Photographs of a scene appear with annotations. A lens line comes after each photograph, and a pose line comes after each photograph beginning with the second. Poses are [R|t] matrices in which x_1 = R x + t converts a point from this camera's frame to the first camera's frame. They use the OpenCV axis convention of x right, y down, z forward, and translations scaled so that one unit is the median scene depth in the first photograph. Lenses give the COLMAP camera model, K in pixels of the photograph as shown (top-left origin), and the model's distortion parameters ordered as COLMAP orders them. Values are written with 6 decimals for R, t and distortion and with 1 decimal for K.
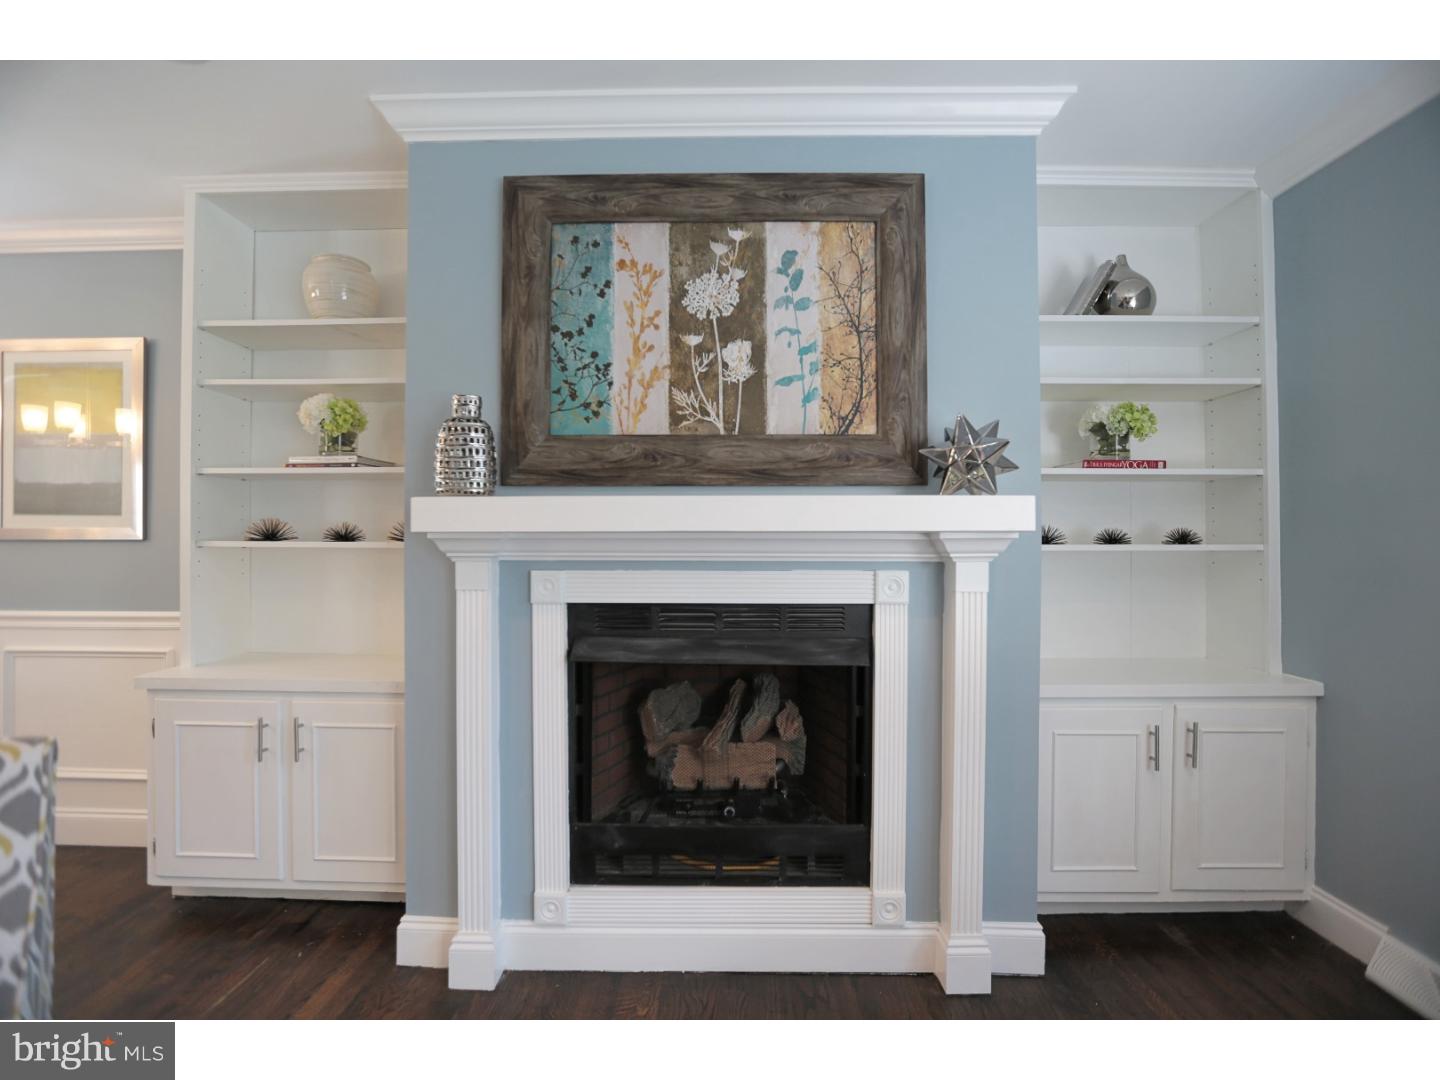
lens RADIAL K [[663.0, 0, 720.0], [0, 663.0, 541.5], [0, 0, 1]] dist [-0.015994, 0.002724]
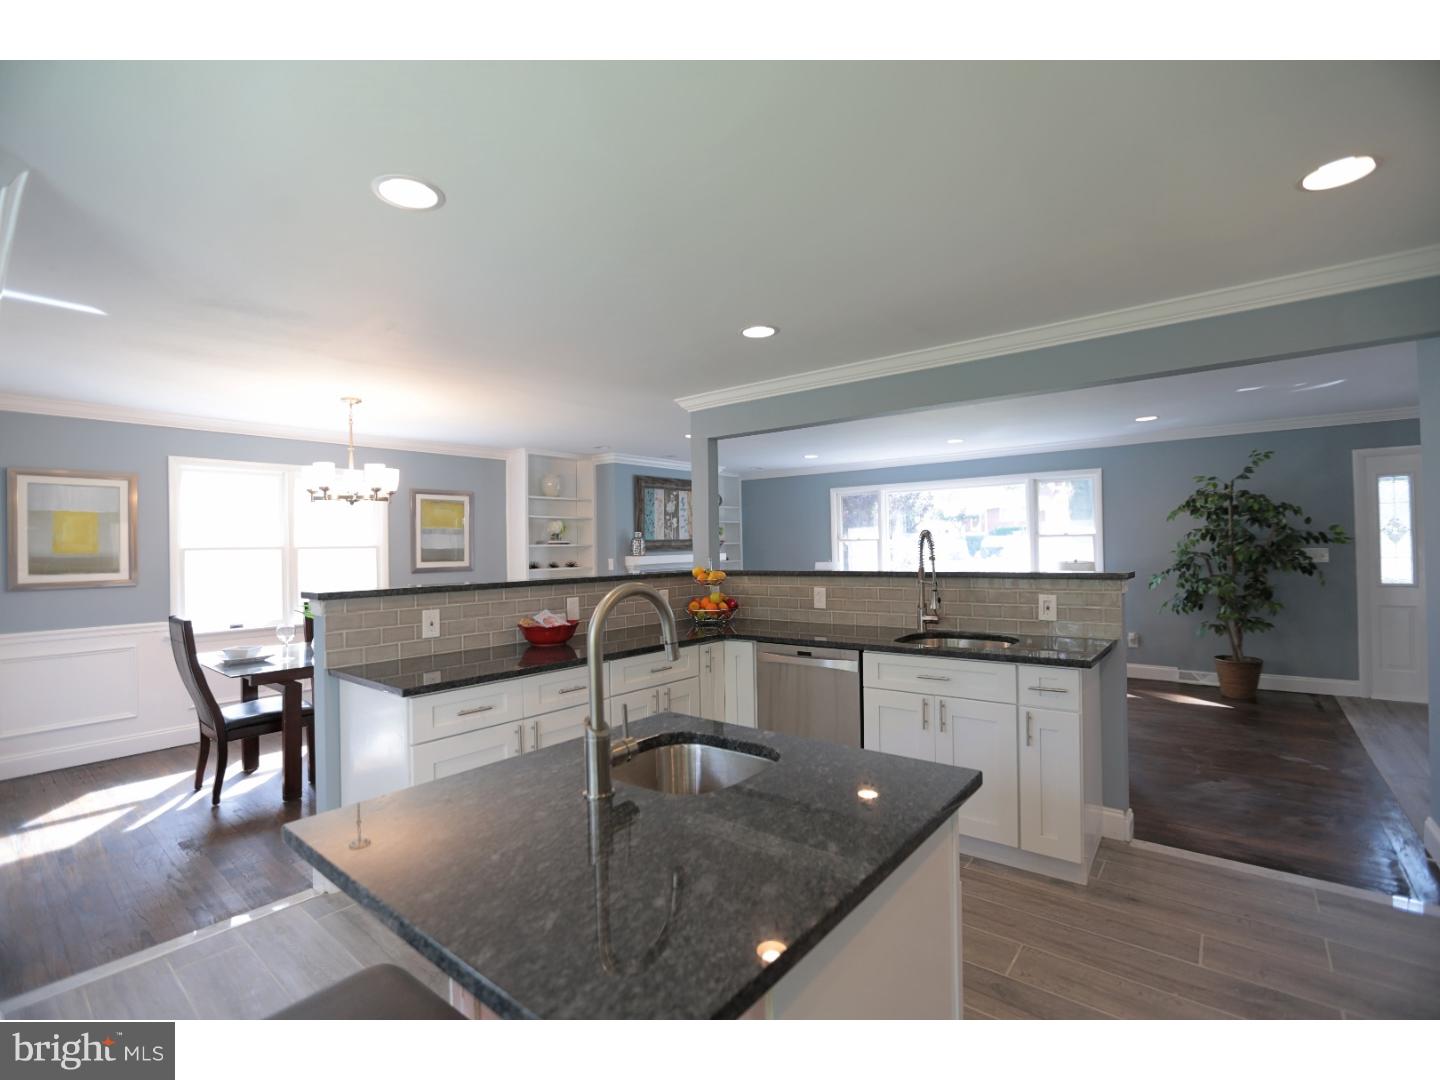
lens RADIAL K [[663.0, 0, 713.9], [0, 663.0, 535.9], [0, 0, 1]] dist [-0.015994, 0.002724]
pose [[0.610592, 0.001757, 0.791944, -3.219535], [0.008824, 0.999920, -0.009022, -0.145158], [-0.791896, 0.012497, 0.610528, -1.821741]]
